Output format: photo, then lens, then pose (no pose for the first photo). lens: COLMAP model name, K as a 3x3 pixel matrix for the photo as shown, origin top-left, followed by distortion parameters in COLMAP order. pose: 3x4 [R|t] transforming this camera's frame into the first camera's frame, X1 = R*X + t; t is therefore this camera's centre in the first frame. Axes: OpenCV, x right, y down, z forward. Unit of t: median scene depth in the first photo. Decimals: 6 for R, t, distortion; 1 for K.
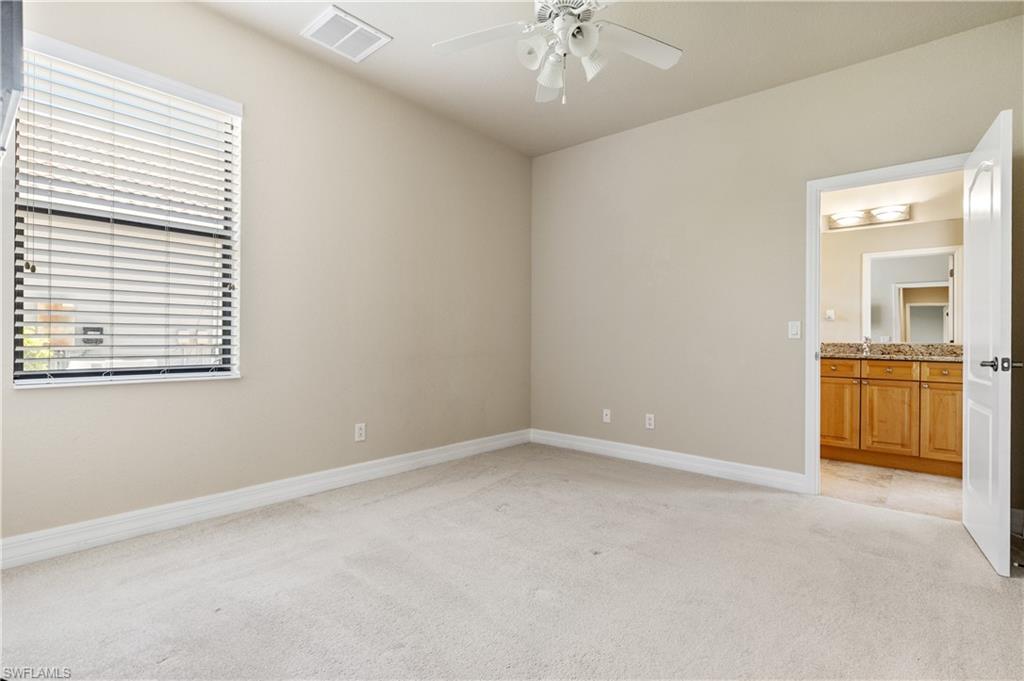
lens RADIAL K [[505.2, 0, 512.0], [0, 505.2, 340.5], [0, 0, 1]] dist [-0.002460, -0.000286]
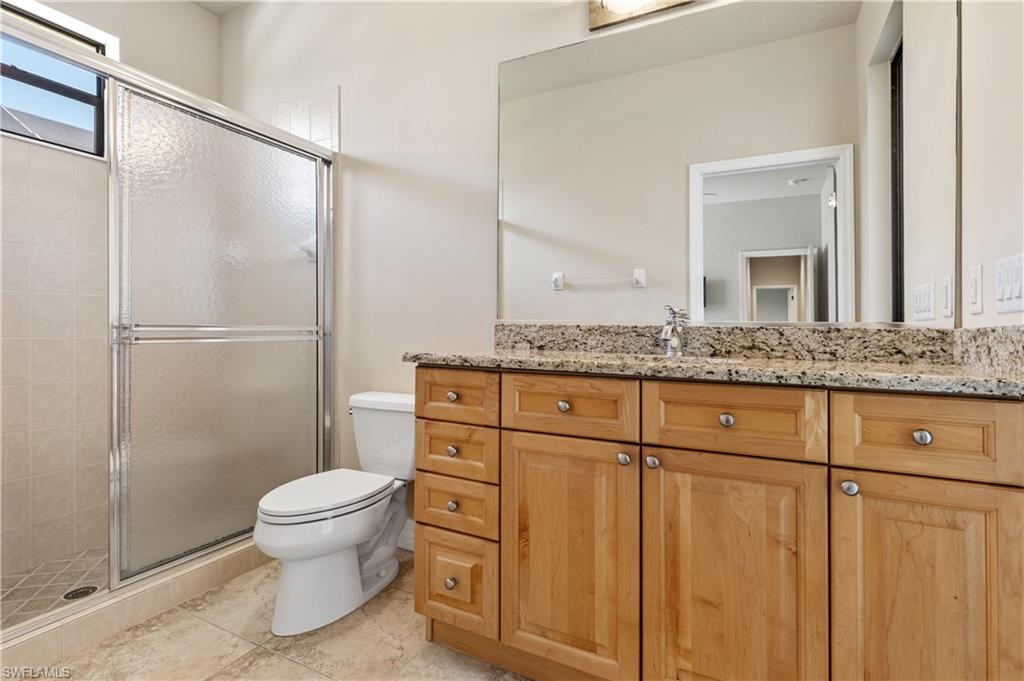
lens RADIAL K [[489.3, 0, 515.9], [0, 489.3, 324.5], [0, 0, 1]] dist [0.001821, -0.000007]
pose [[0.976532, -0.002460, 0.215357, 0.563747], [0.004776, 0.999936, -0.010234, 0.008827], [-0.215319, 0.011023, 0.976482, 0.744272]]
